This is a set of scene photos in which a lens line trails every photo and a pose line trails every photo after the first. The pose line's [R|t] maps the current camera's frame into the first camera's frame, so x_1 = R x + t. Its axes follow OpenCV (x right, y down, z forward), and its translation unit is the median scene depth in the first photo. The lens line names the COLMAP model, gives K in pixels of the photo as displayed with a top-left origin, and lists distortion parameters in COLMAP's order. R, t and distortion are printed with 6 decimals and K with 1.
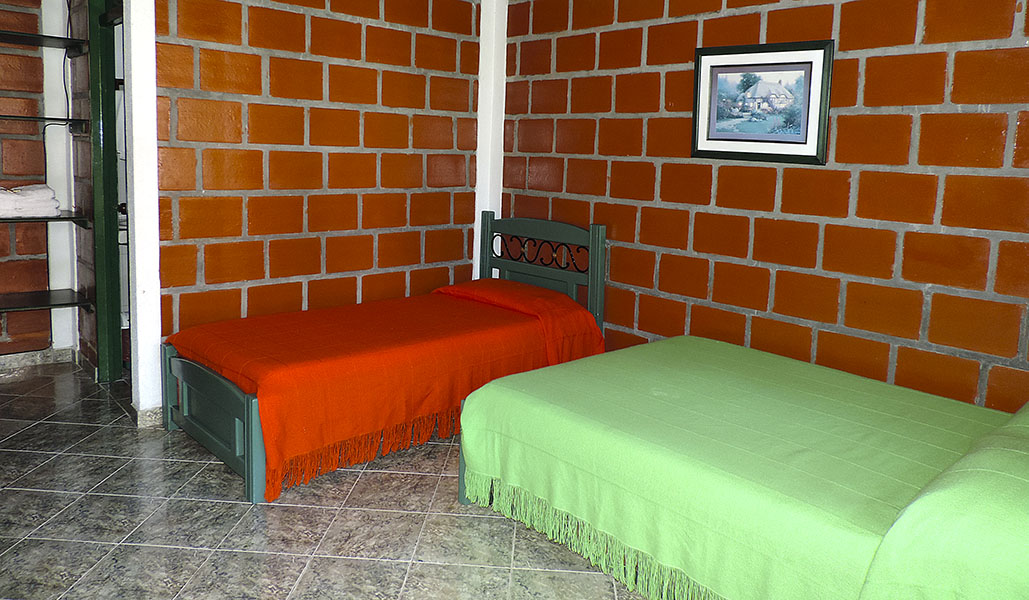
lens RADIAL K [[729.7, 0, 514.7], [0, 729.7, 298.8], [0, 0, 1]] dist [-0.003229, -0.007813]
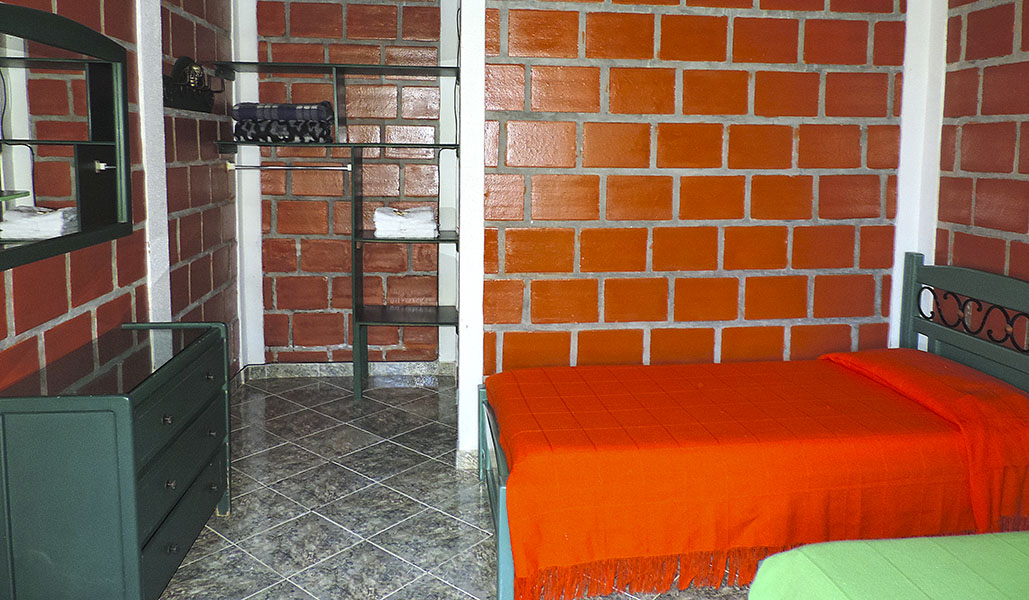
lens RADIAL K [[735.0, 0, 542.3], [0, 735.0, 245.0], [0, 0, 1]] dist [-0.018695, -0.007929]
pose [[0.804946, 0.050562, -0.591190, 0.104535], [-0.095792, 0.994366, -0.045383, -0.069048], [0.585565, 0.093162, 0.805254, 0.245458]]
